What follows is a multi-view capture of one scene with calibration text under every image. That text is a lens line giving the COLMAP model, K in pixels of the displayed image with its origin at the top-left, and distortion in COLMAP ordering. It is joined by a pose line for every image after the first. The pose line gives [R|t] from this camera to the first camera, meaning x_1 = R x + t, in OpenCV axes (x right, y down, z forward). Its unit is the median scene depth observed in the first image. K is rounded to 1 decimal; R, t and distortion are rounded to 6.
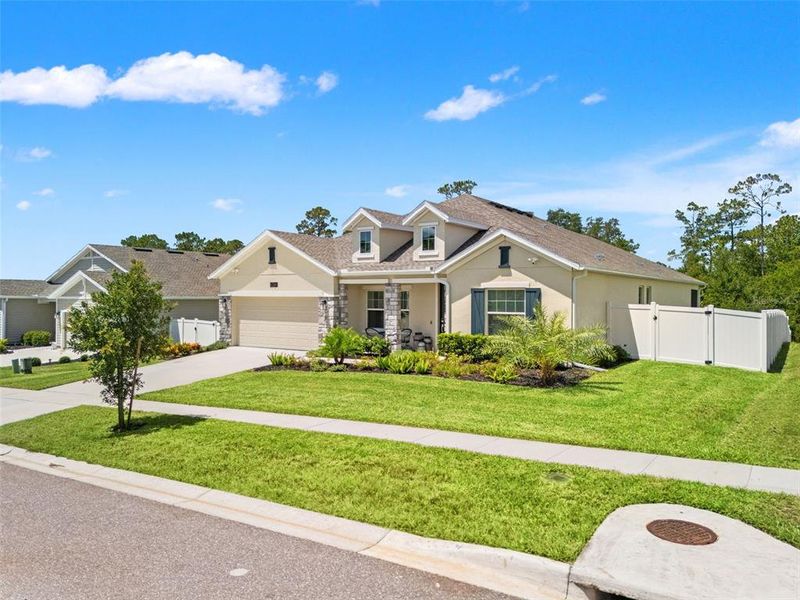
lens RADIAL K [[585.2, 0, 400.0], [0, 585.2, 300.0], [0, 0, 1]] dist [0.101470, -0.109284]
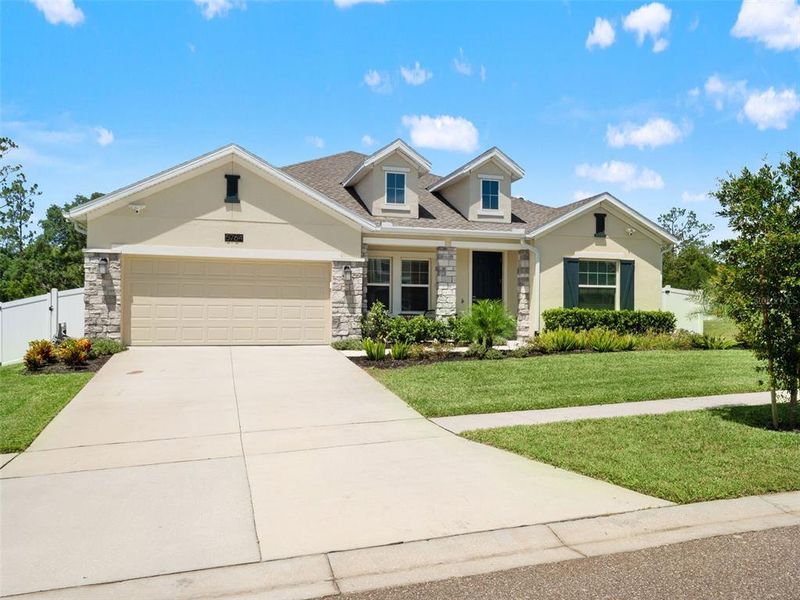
lens RADIAL K [[640.0, 0, 404.0], [0, 640.0, 303.7], [0, 0, 1]] dist [-0.005529, 0.000248]
pose [[0.643849, 0.015442, 0.764997, -0.667586], [-0.000618, 0.999806, -0.019662, 0.059546], [-0.765153, 0.012187, 0.643734, 0.502021]]
